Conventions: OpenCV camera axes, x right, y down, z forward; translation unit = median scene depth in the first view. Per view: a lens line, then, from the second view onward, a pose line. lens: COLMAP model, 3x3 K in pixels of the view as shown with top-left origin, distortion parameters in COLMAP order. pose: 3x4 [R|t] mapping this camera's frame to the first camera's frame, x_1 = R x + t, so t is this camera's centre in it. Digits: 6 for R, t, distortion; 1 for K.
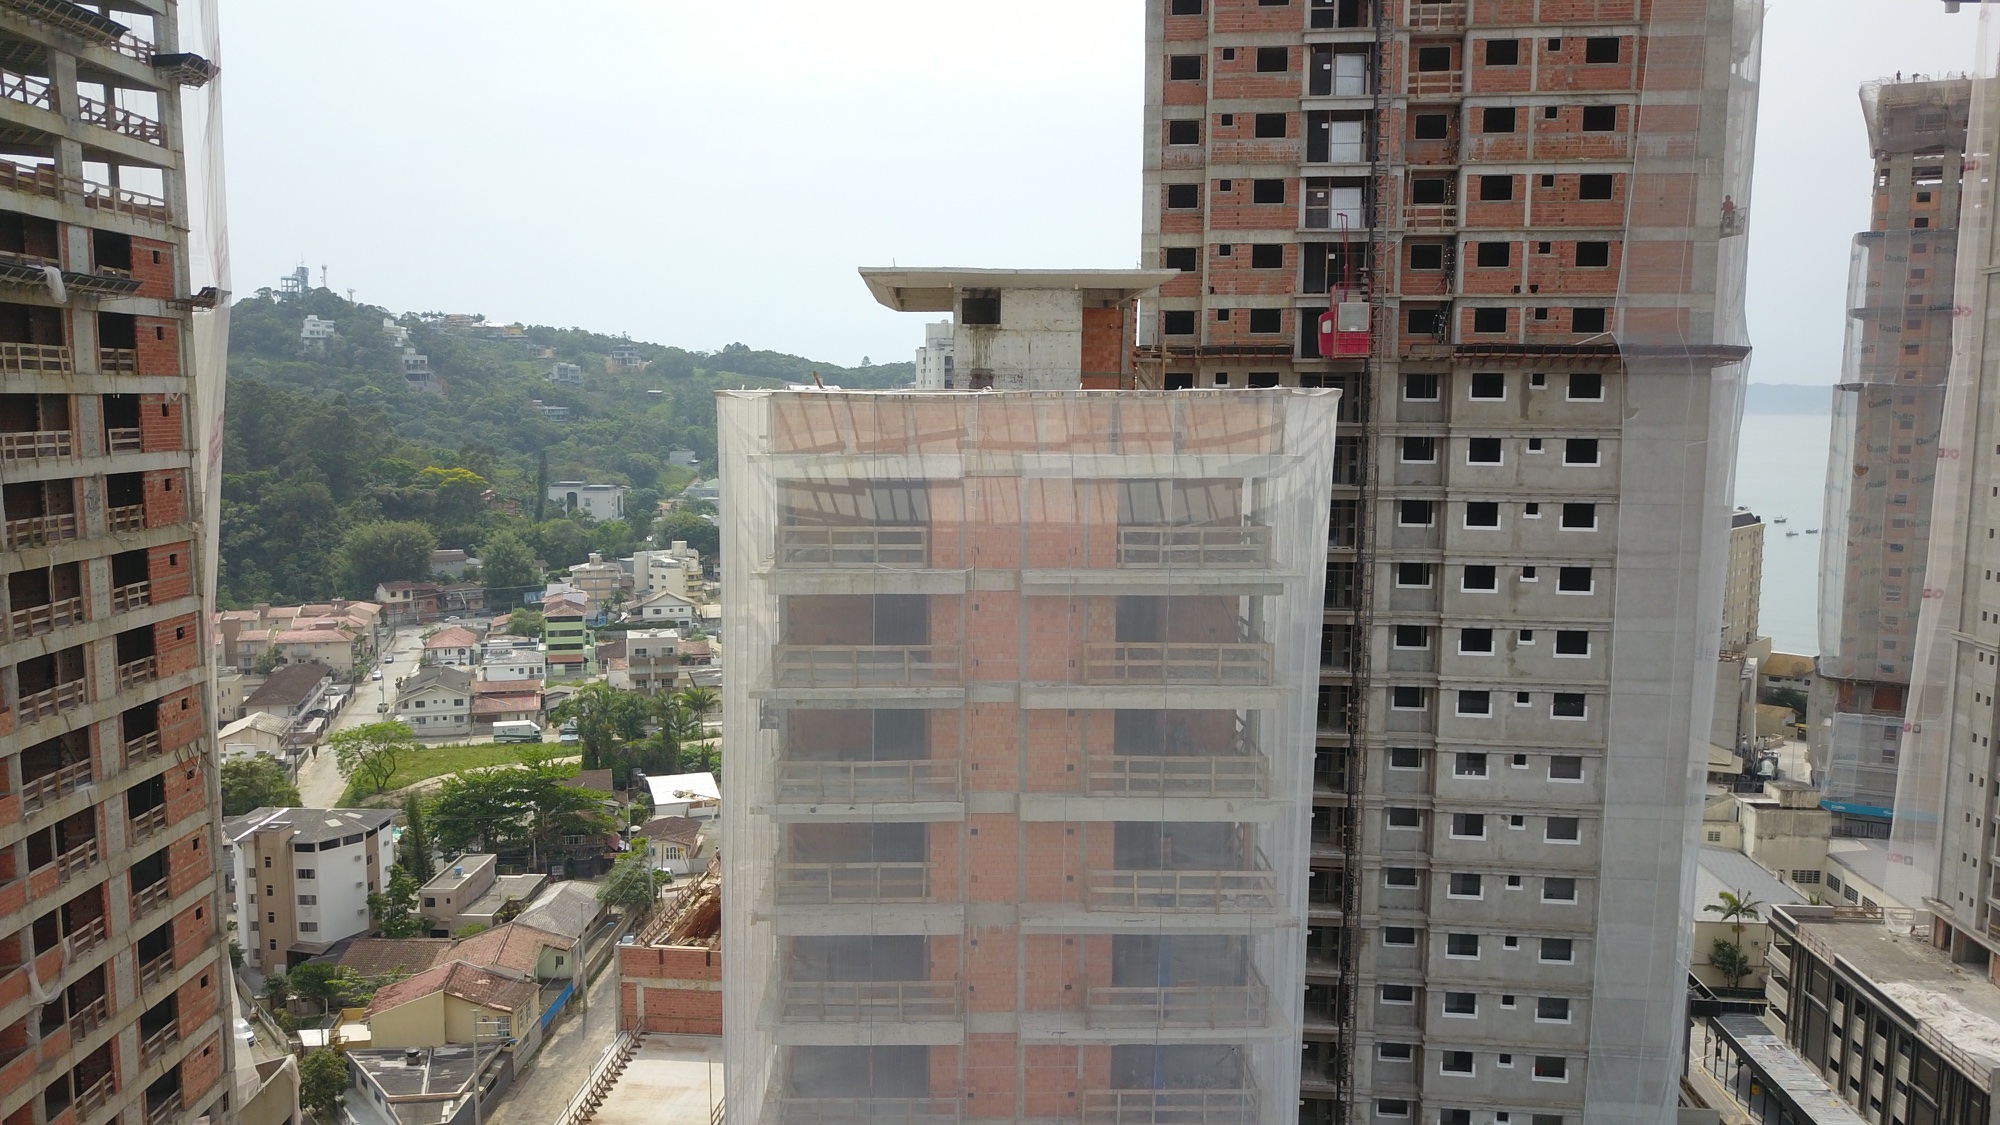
lens RADIAL K [[1623.8, 0, 1066.8], [0, 1623.8, 518.3], [0, 0, 1]] dist [0.002471, -0.005102]
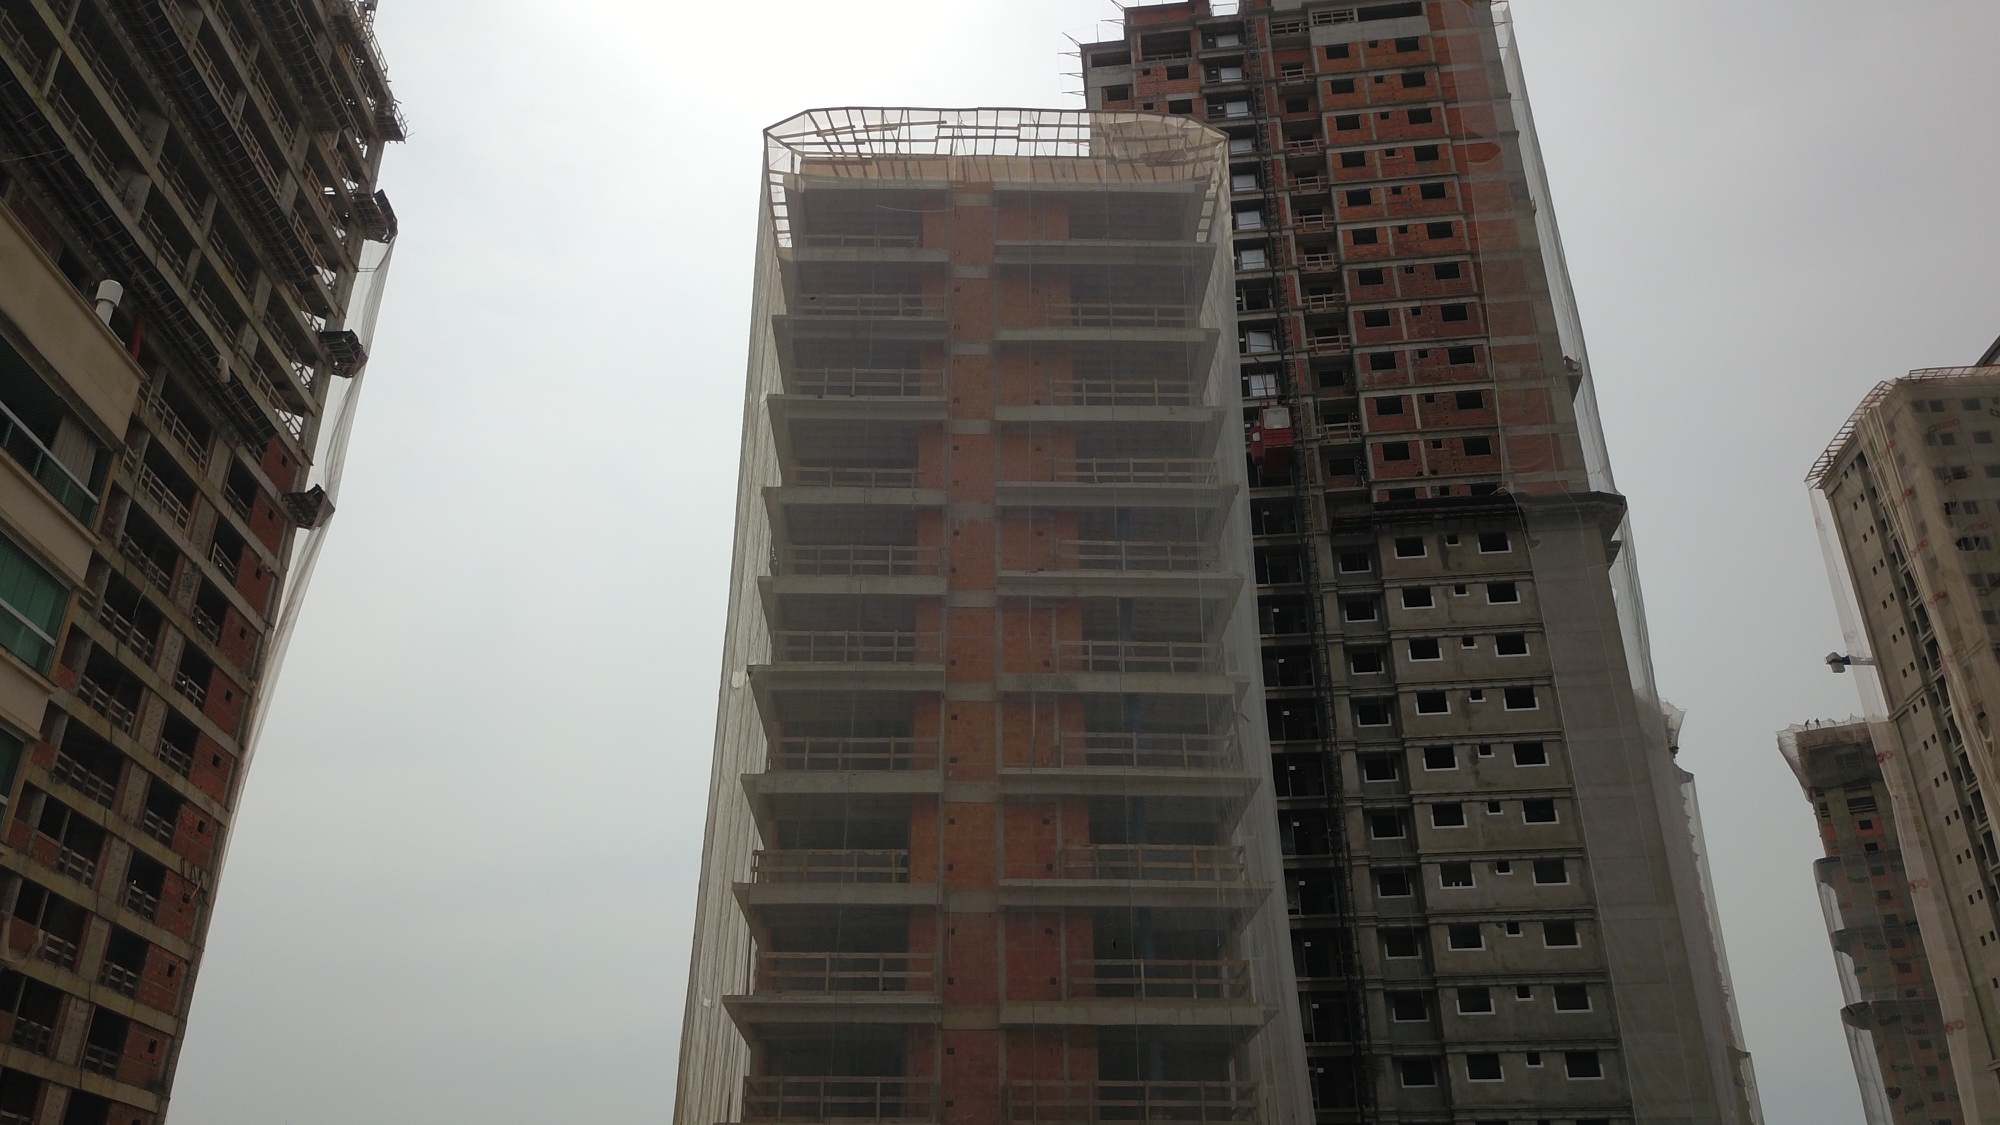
lens RADIAL K [[1625.1, 0, 1076.4], [0, 1625.1, 560.9], [0, 0, 1]] dist [-0.002147, -0.002351]
pose [[0.999152, -0.038500, 0.014560, 0.005614], [0.039846, 0.815948, -0.576751, 0.581014], [0.010325, 0.576843, 0.816790, 0.061132]]
